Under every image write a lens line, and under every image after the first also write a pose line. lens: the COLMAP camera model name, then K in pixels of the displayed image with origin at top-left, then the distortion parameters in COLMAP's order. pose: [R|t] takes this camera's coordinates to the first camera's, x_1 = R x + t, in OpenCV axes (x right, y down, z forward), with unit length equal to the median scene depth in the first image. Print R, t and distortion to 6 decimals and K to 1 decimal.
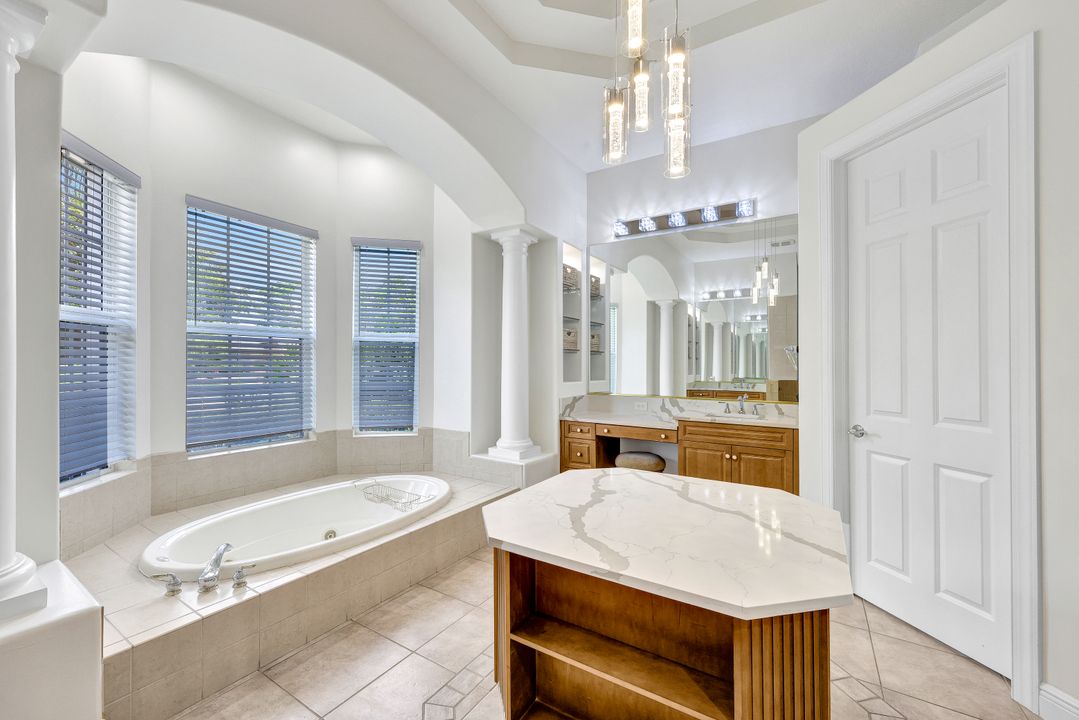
lens RADIAL K [[435.2, 0, 541.2], [0, 435.2, 365.2], [0, 0, 1]] dist [-0.000059, 0.000043]
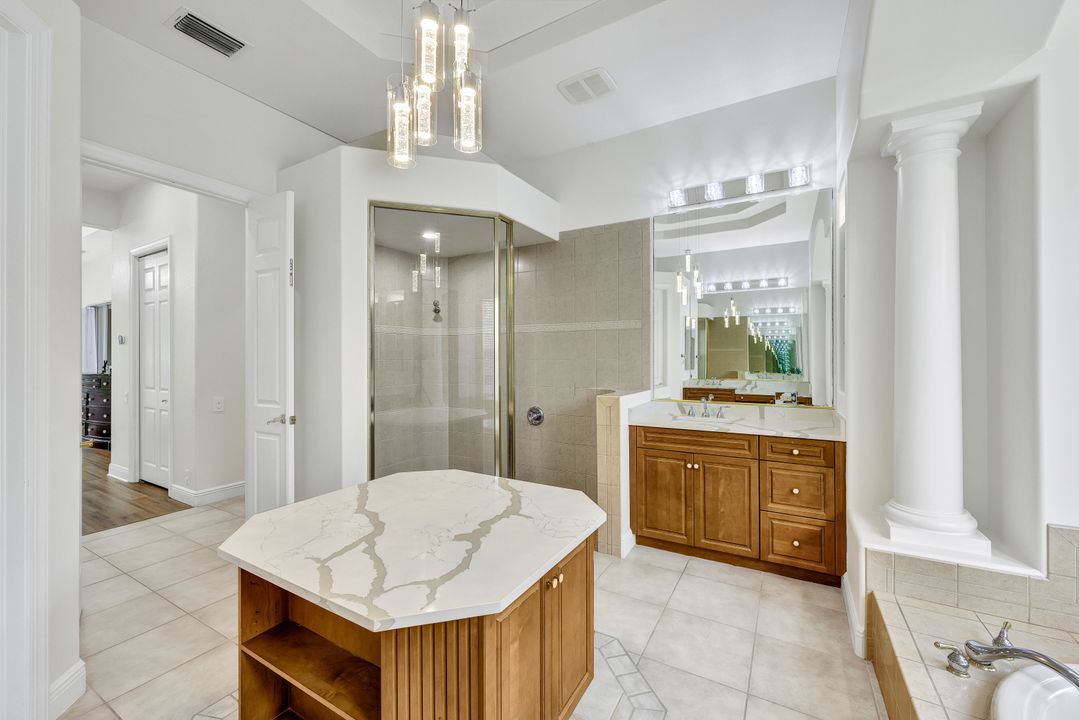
lens RADIAL K [[435.7, 0, 542.0], [0, 435.7, 356.0], [0, 0, 1]] dist [-0.001777, 0.000085]
pose [[-0.999370, -0.003921, -0.035261, 0.023975], [-0.003844, 0.999990, -0.002234, -0.016888], [0.035270, -0.002097, -0.999376, 0.970005]]
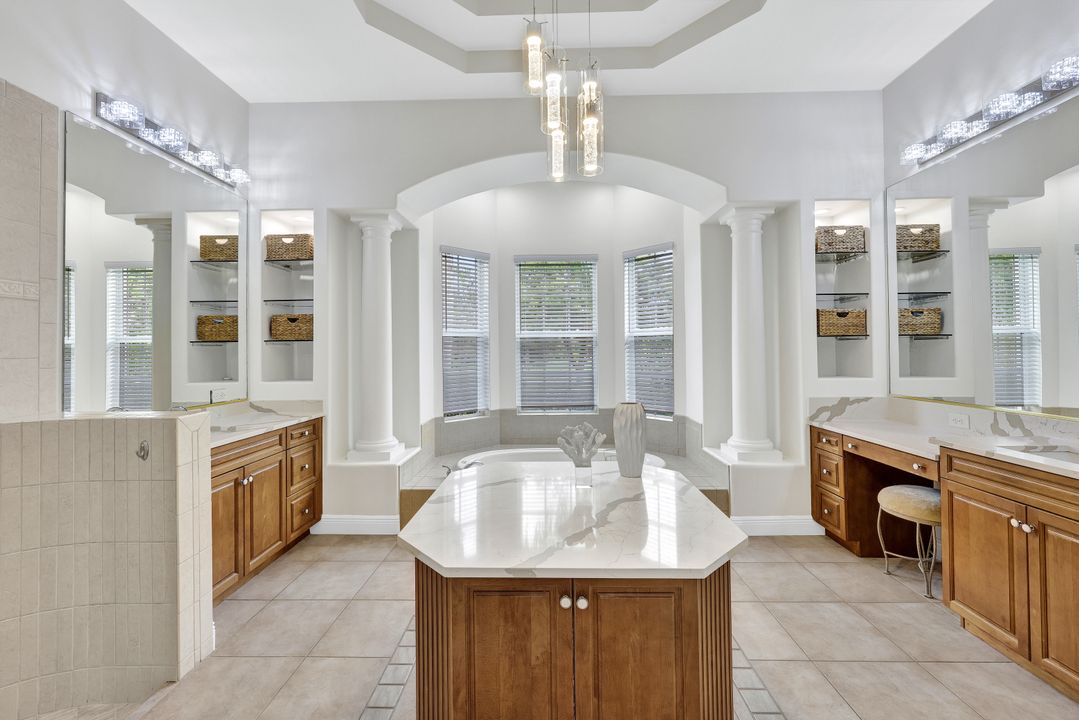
lens RADIAL K [[435.7, 0, 542.0], [0, 435.7, 356.0], [0, 0, 1]] dist [-0.001777, 0.000085]
pose [[0.512230, -0.001008, -0.858848, 0.559724], [0.009212, 0.999948, 0.004321, -0.010388], [0.858799, -0.010125, 0.512213, 0.191487]]
